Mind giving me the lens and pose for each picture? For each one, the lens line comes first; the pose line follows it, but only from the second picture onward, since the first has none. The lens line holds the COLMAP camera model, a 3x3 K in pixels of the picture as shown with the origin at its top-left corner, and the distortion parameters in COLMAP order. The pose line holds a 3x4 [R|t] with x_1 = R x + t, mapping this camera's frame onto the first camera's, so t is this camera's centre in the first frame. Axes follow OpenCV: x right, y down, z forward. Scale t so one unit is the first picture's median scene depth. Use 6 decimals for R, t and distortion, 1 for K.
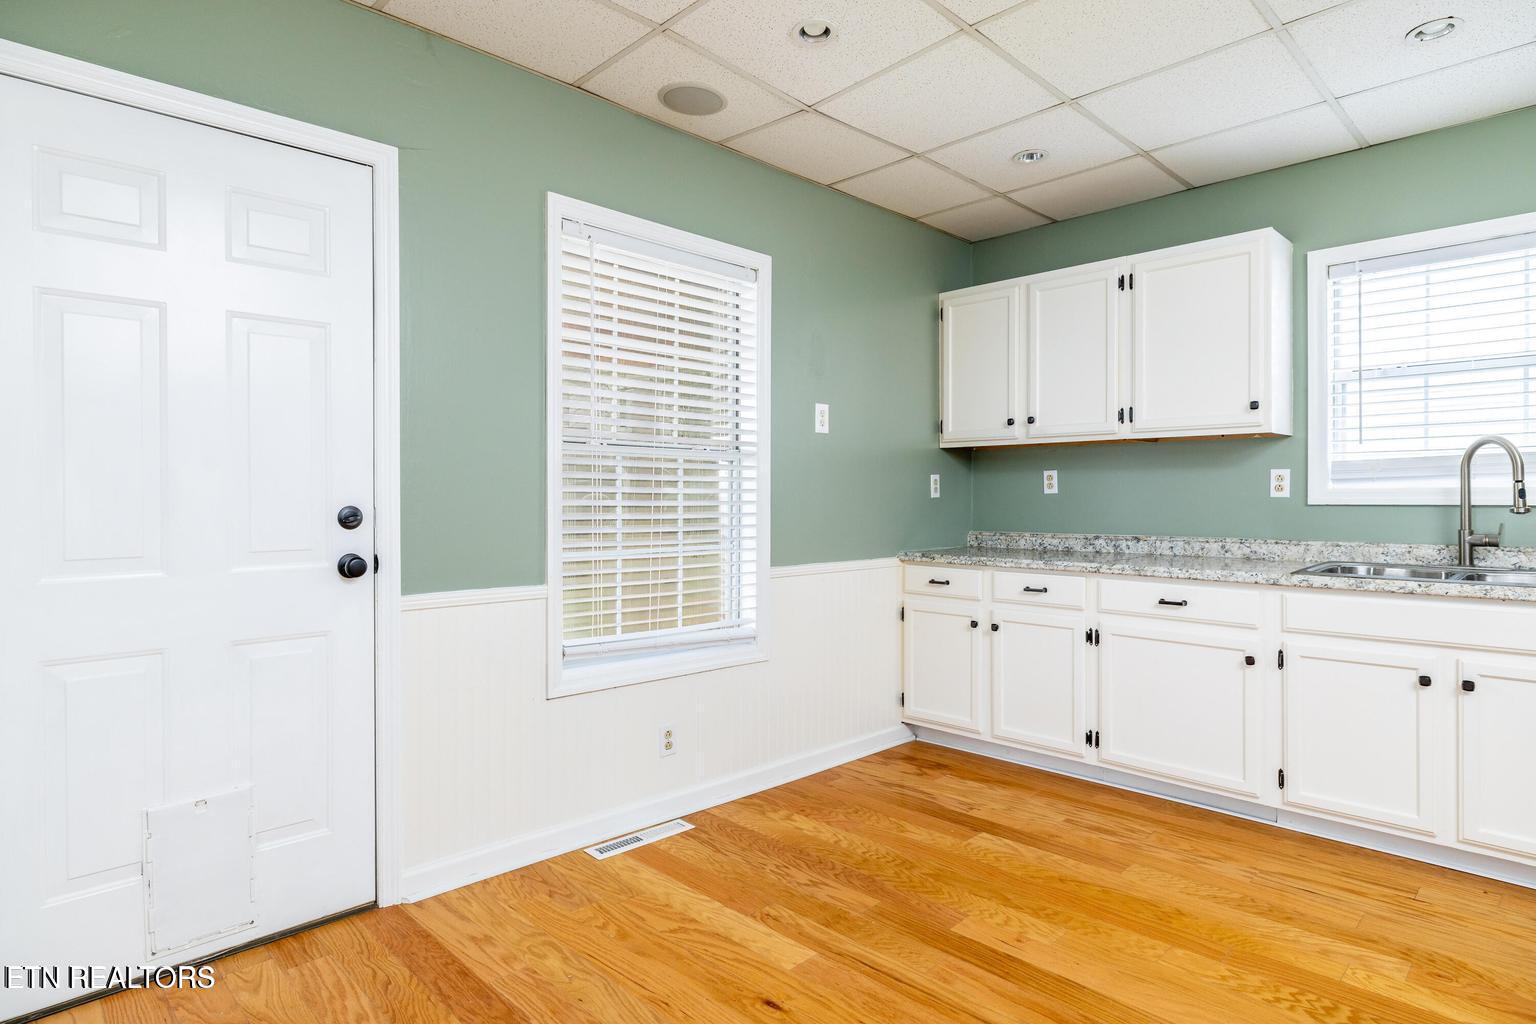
lens RADIAL K [[851.0, 0, 754.2], [0, 851.0, 494.6], [0, 0, 1]] dist [0.000313, -0.000258]
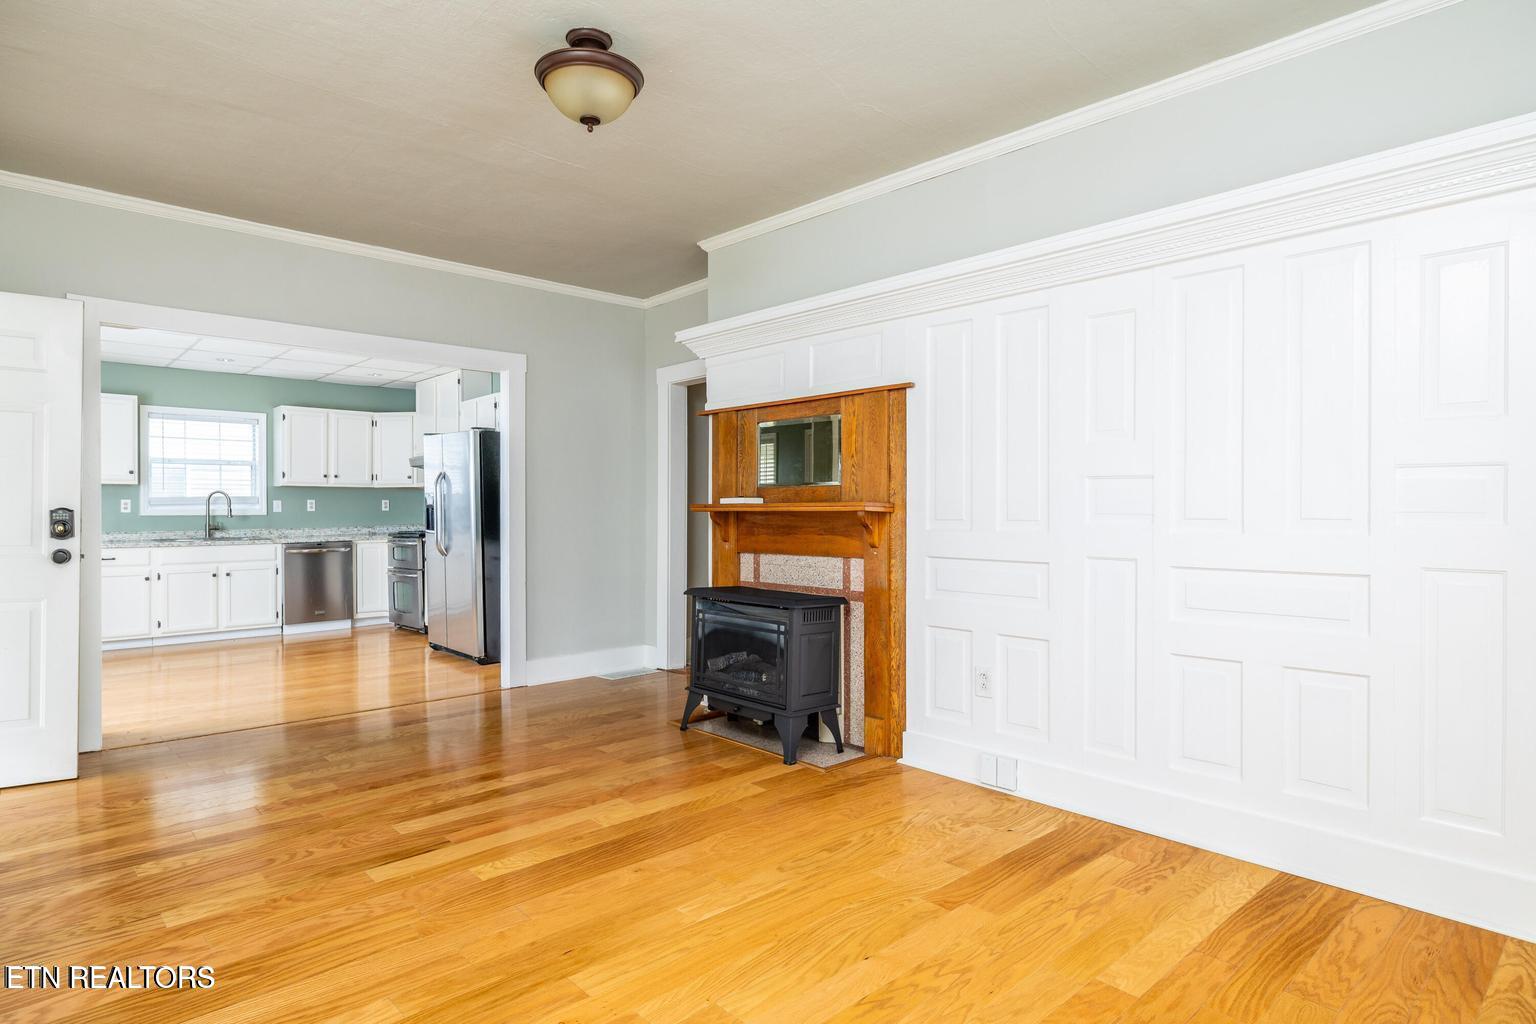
lens RADIAL K [[837.0, 0, 768.0], [0, 837.0, 512.0], [0, 0, 1]] dist [0.000831, -0.000481]
pose [[0.019277, 0.002264, 0.999812, -1.572457], [0.002929, 0.999993, -0.002321, 0.011991], [-0.999810, 0.002974, 0.019270, -0.729660]]
